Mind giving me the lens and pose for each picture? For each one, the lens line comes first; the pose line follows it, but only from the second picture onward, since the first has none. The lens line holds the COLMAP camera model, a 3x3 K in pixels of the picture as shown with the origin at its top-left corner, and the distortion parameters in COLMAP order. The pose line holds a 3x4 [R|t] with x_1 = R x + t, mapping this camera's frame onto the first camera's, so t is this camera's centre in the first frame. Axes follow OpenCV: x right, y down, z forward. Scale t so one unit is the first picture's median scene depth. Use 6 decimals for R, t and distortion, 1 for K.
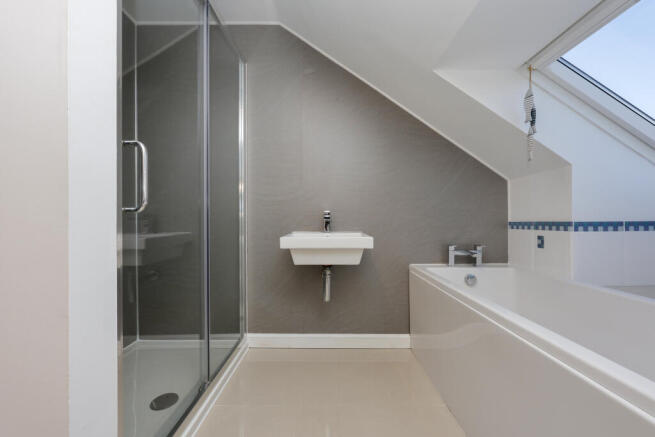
lens RADIAL K [[267.3, 0, 328.3], [0, 267.3, 221.6], [0, 0, 1]] dist [0.014007, 0.000070]
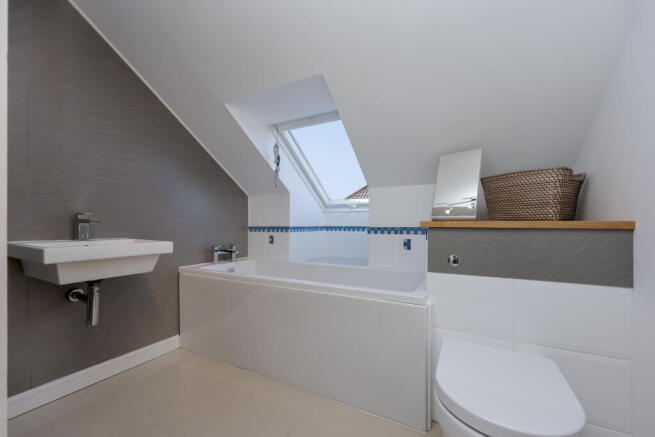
lens RADIAL K [[267.3, 0, 326.9], [0, 267.3, 222.0], [0, 0, 1]] dist [0.014007, 0.000070]
pose [[0.481186, 0.014828, 0.876493, -0.389219], [-0.002383, 0.999875, -0.015607, -0.001769], [-0.876615, 0.005421, 0.481161, -0.006502]]
